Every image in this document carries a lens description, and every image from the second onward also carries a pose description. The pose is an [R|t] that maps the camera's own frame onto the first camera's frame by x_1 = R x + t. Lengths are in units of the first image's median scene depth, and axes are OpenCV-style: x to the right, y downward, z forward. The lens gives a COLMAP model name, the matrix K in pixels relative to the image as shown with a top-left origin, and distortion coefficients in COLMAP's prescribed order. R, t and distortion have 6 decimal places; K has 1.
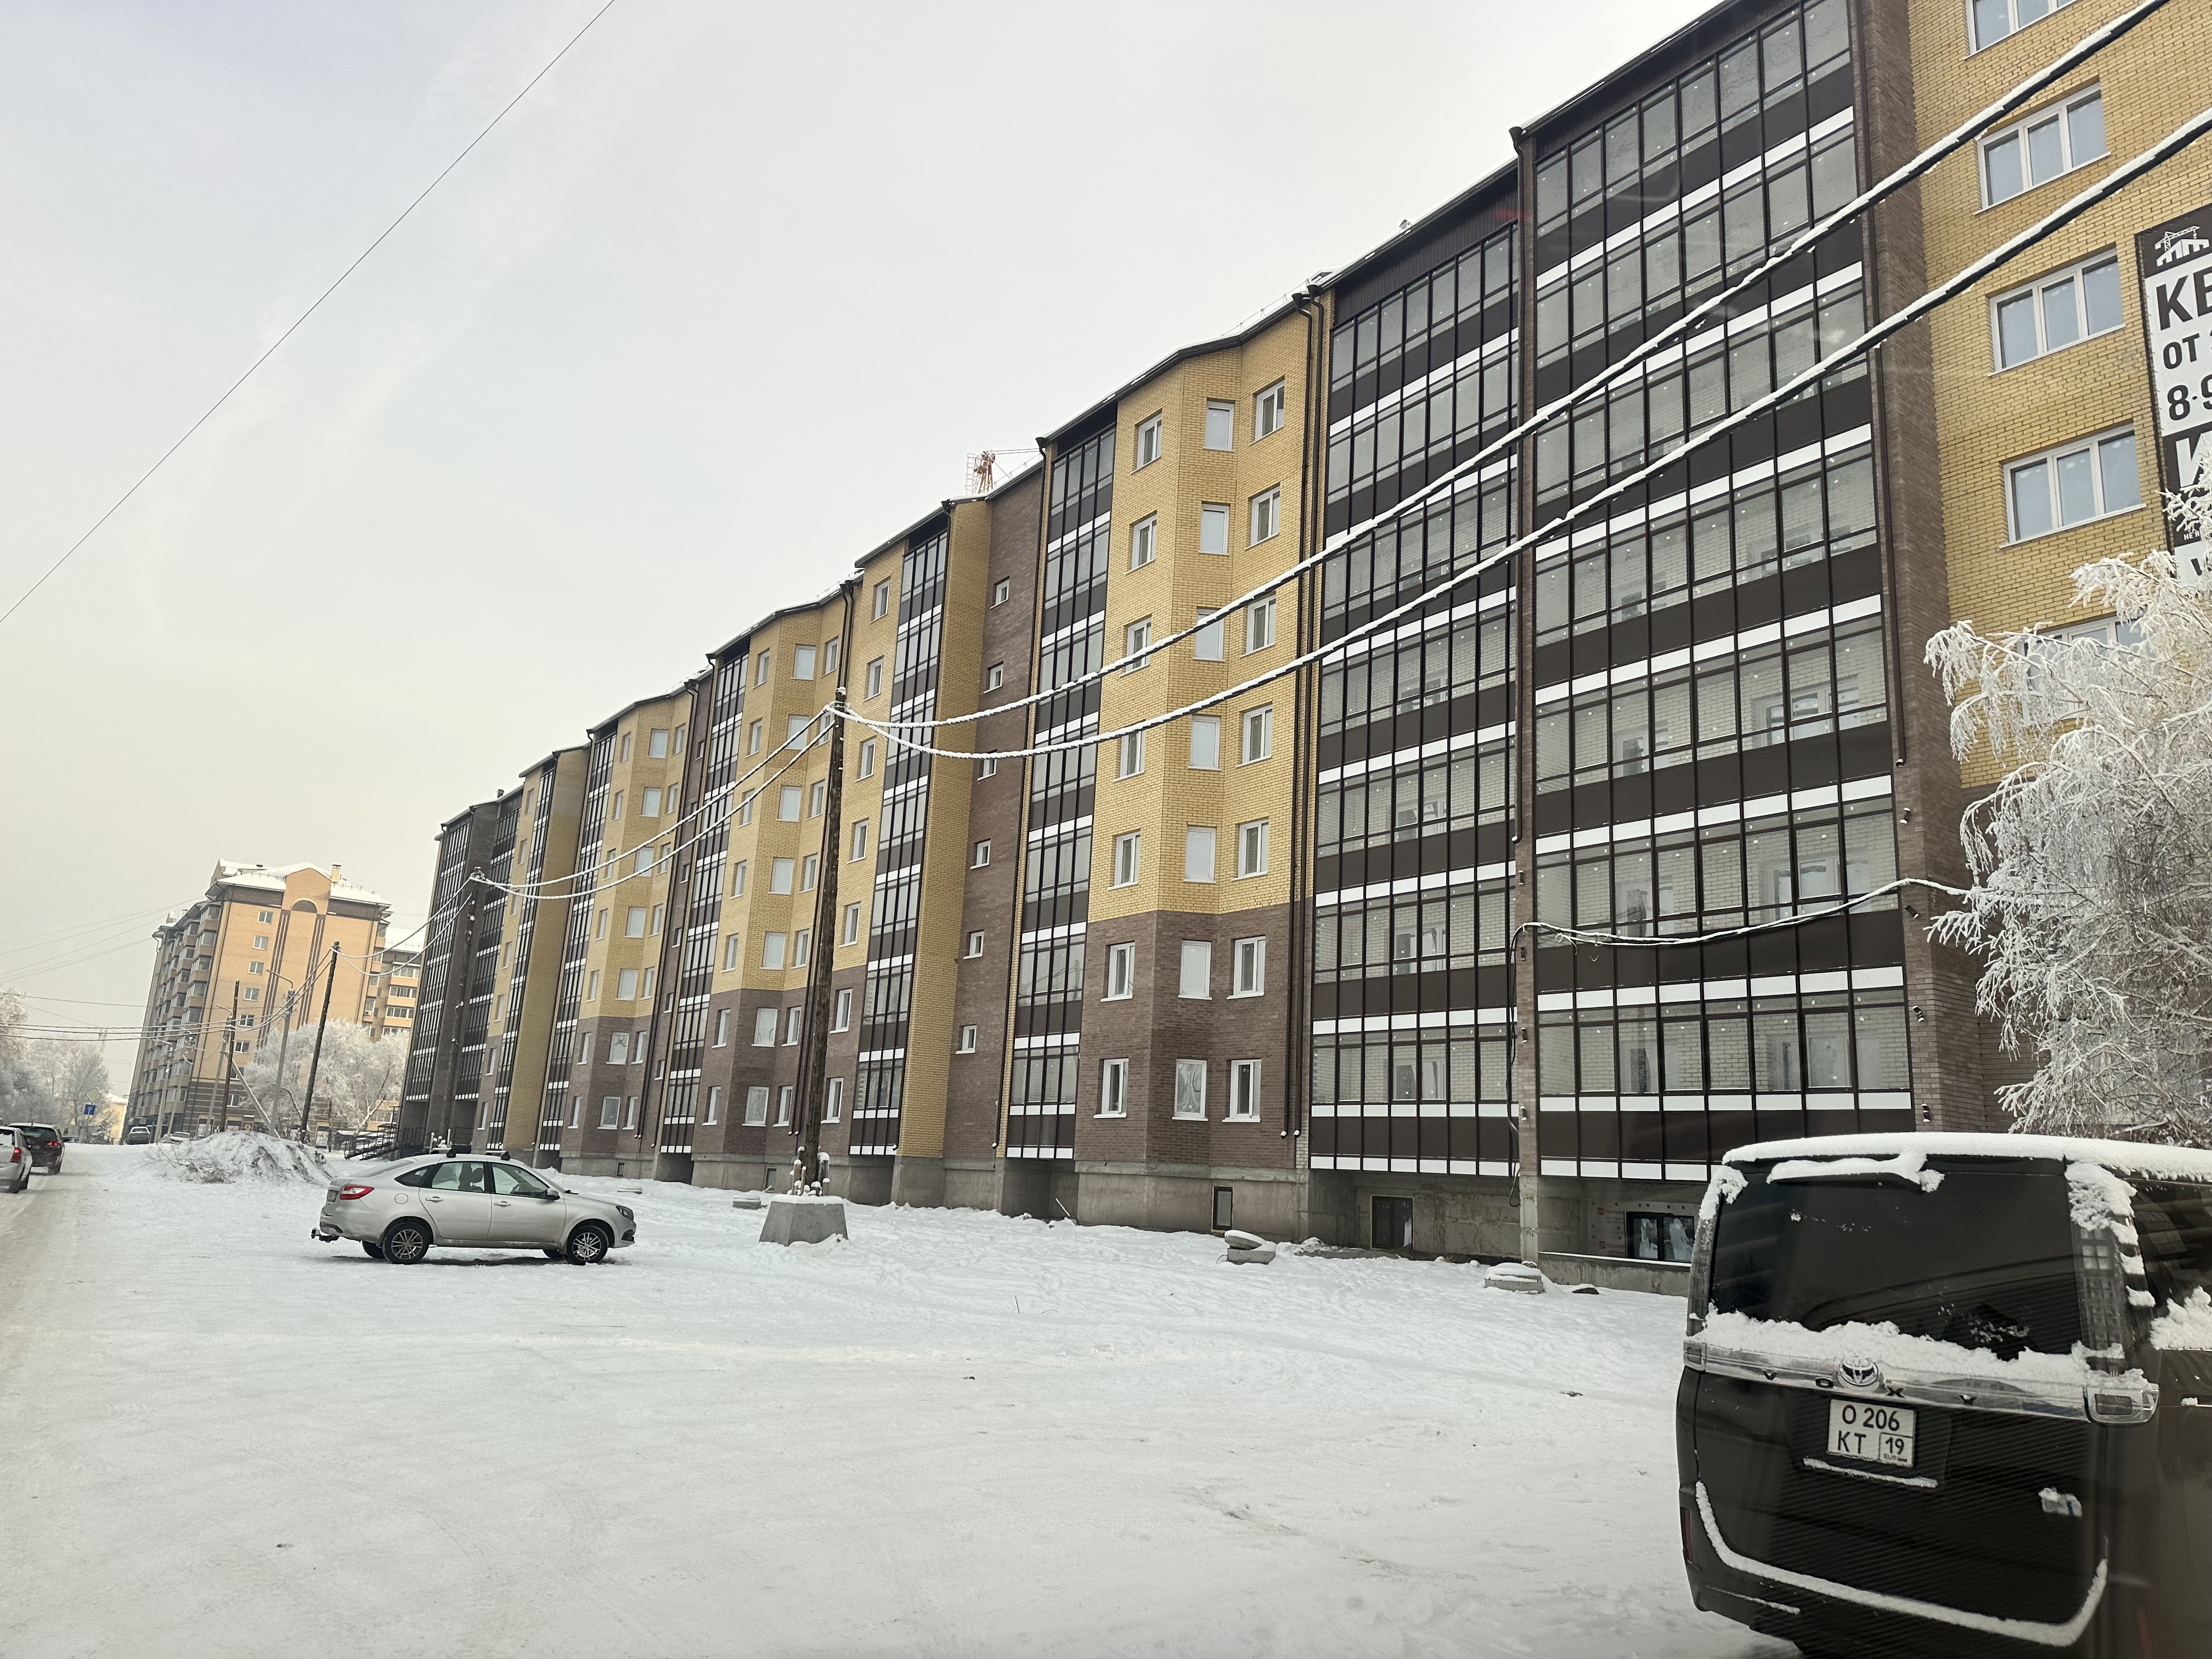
lens RADIAL K [[1544.8, 0, 1108.3], [0, 1544.8, 835.0], [0, 0, 1]] dist [0.082517, -0.083861]
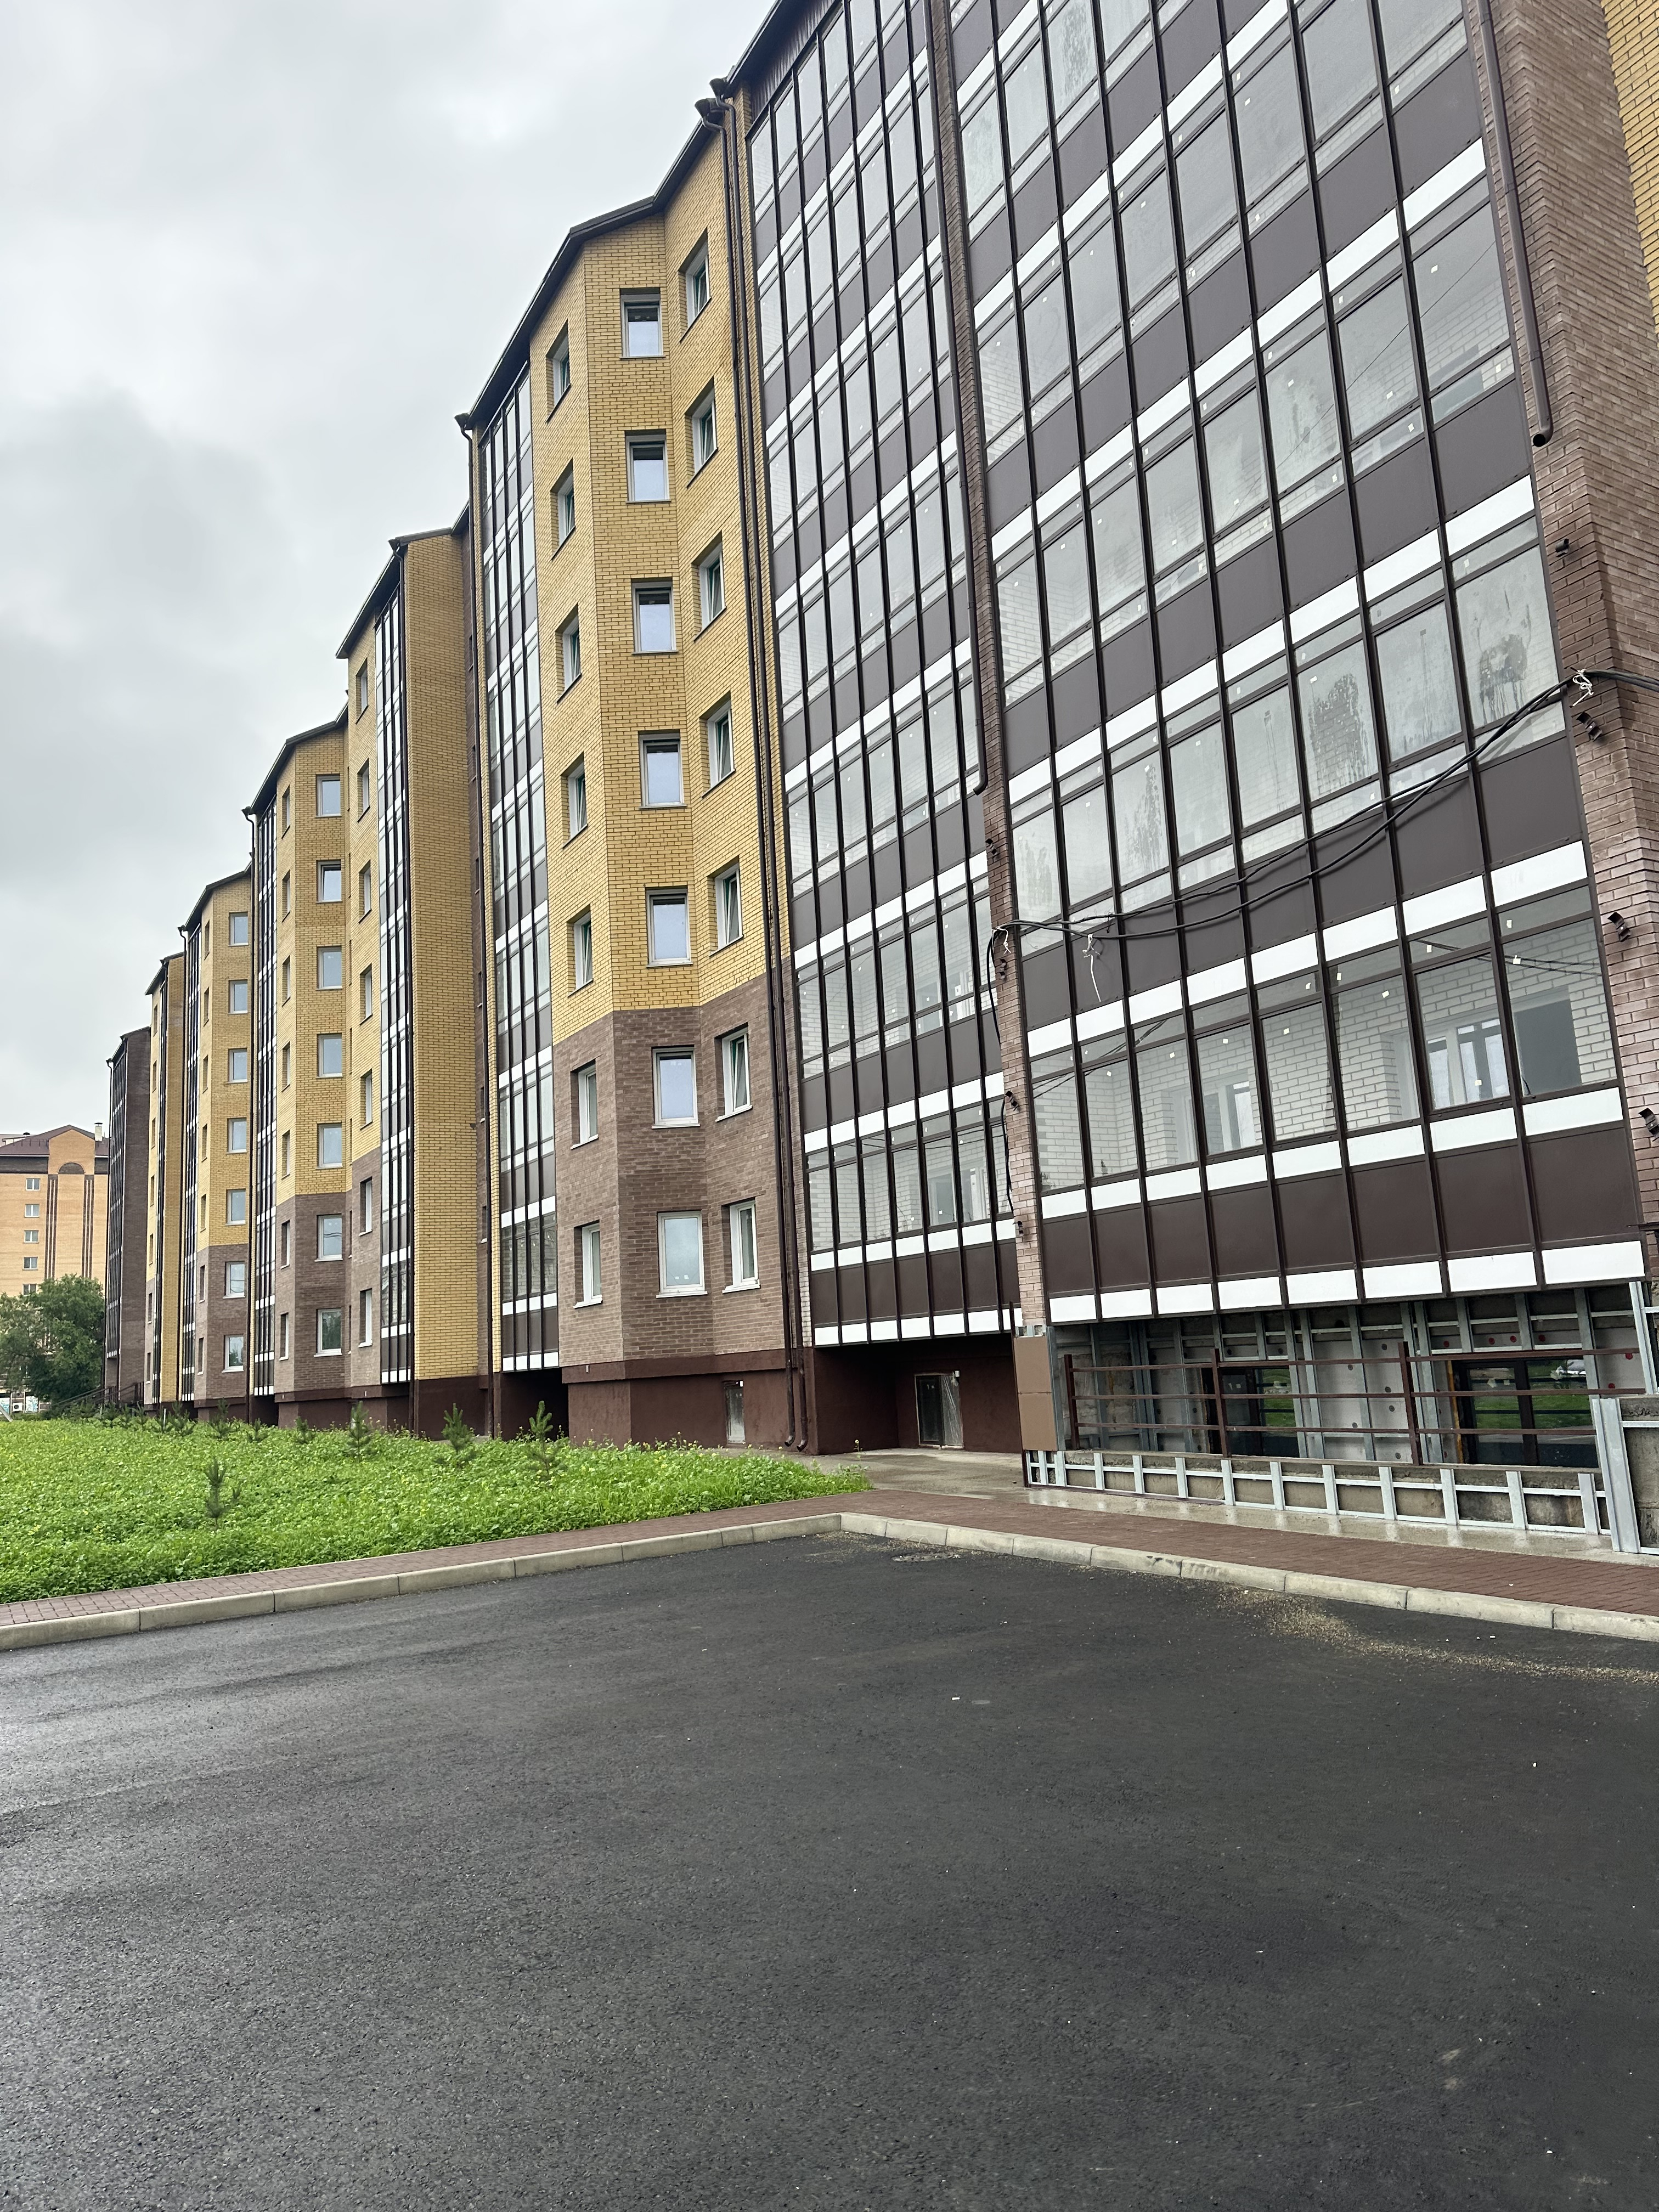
lens RADIAL K [[1544.8, 0, 839.2], [0, 1544.8, 1104.4], [0, 0, 1]] dist [0.082517, -0.083861]
pose [[0.988892, -0.125609, -0.079466, 0.196124], [0.130232, 0.989905, 0.055931, 0.068257], [0.071639, -0.065659, 0.995267, 0.312856]]
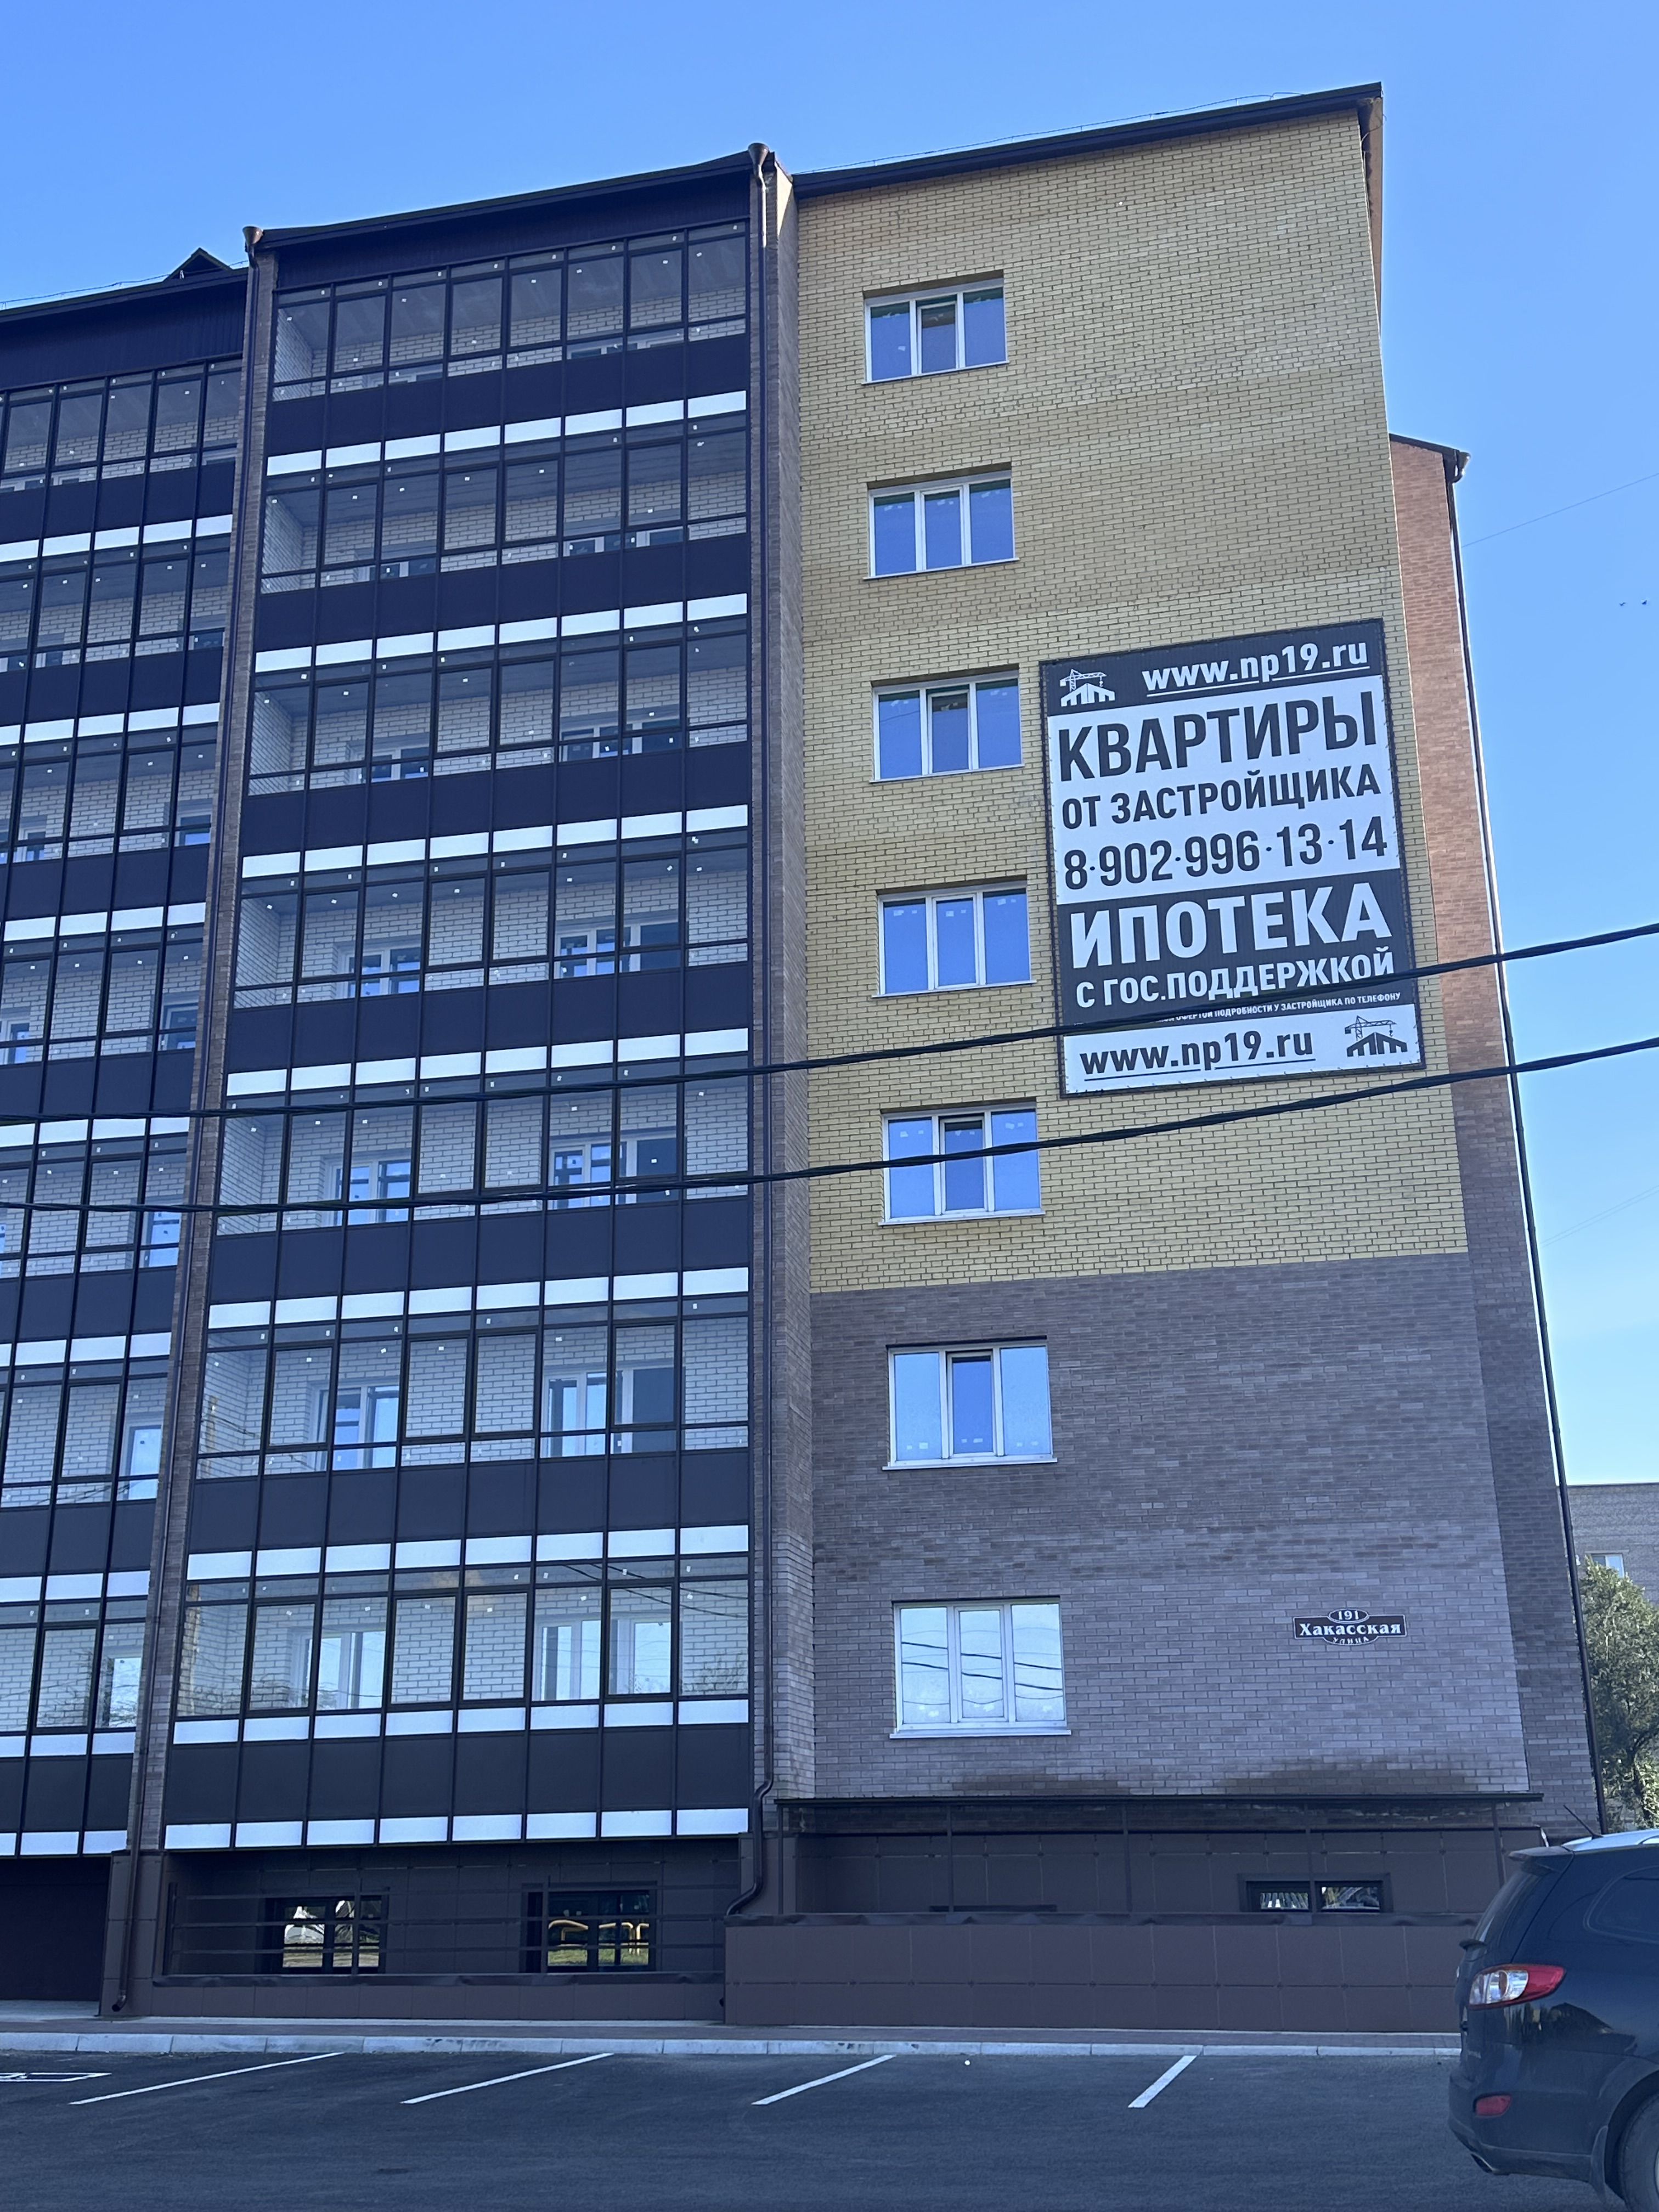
lens RADIAL K [[2314.3, 0, 828.6], [0, 2314.3, 1104.6], [0, 0, 1]] dist [0.125790, 0.000000]
pose [[0.749224, 0.155719, 0.643750, -0.128677], [-0.100197, 0.987430, -0.122239, 0.010656], [-0.654693, 0.027082, 0.755409, 0.090945]]
